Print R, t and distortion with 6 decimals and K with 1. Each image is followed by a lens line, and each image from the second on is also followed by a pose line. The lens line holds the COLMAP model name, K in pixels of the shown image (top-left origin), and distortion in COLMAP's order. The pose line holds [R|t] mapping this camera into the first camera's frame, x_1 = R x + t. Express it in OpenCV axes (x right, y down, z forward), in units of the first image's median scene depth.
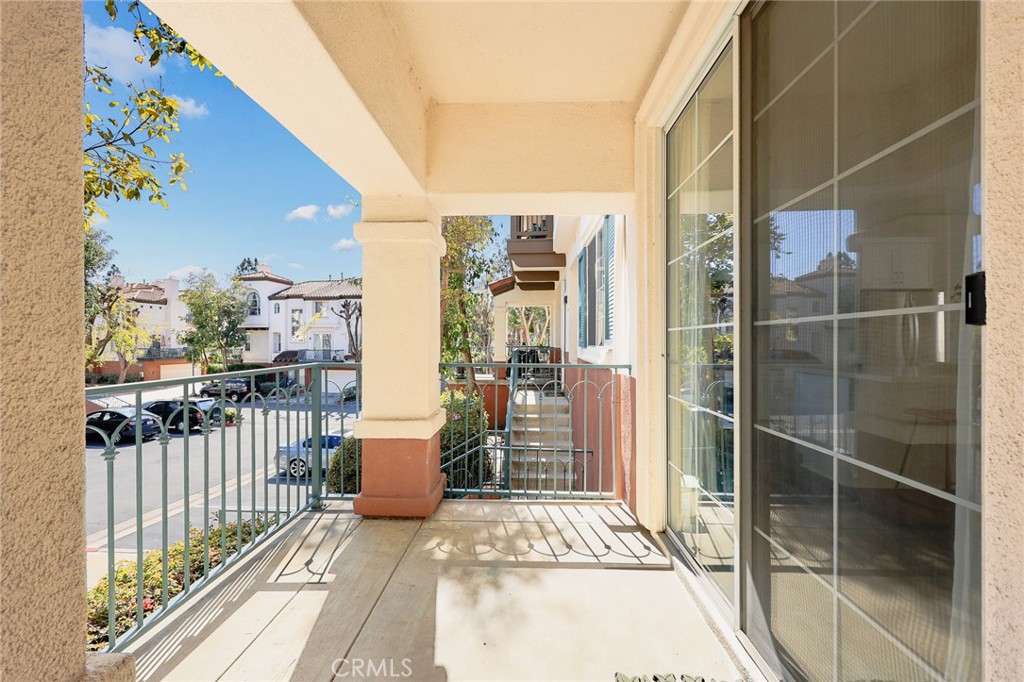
lens RADIAL K [[409.2, 0, 509.8], [0, 409.2, 366.8], [0, 0, 1]] dist [0.000411, 0.000122]
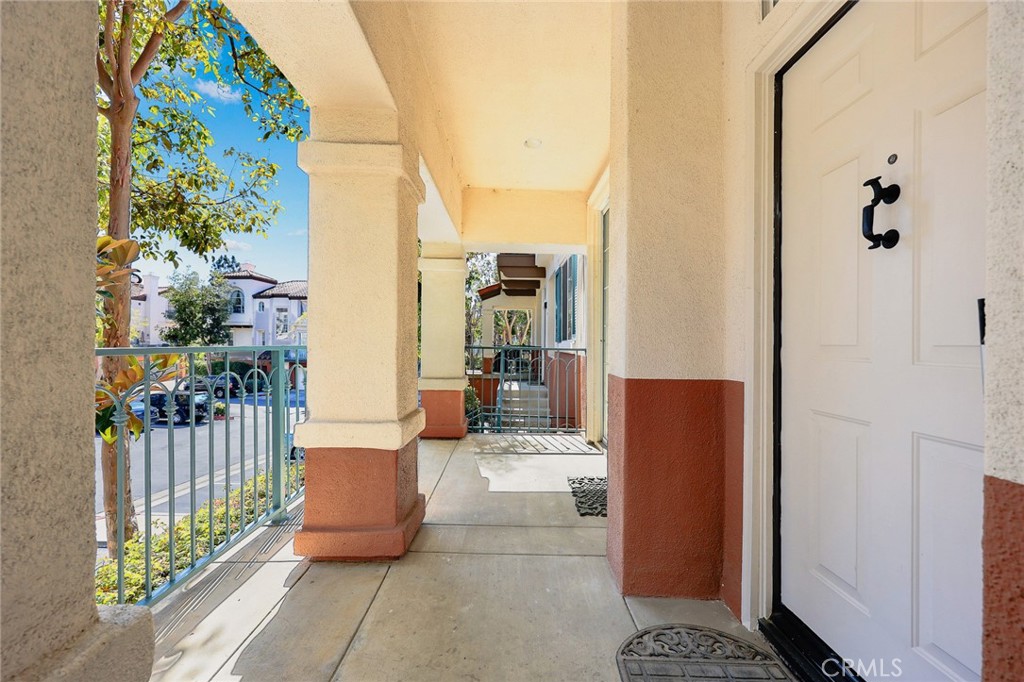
lens RADIAL K [[415.4, 0, 512.0], [0, 415.4, 341.0], [0, 0, 1]] dist [0.000207, 0.000015]
pose [[0.998300, 0.015324, 0.056238, -0.019857], [-0.011321, 0.997425, -0.070823, 0.019290], [-0.057178, 0.070066, 0.995902, -0.140475]]
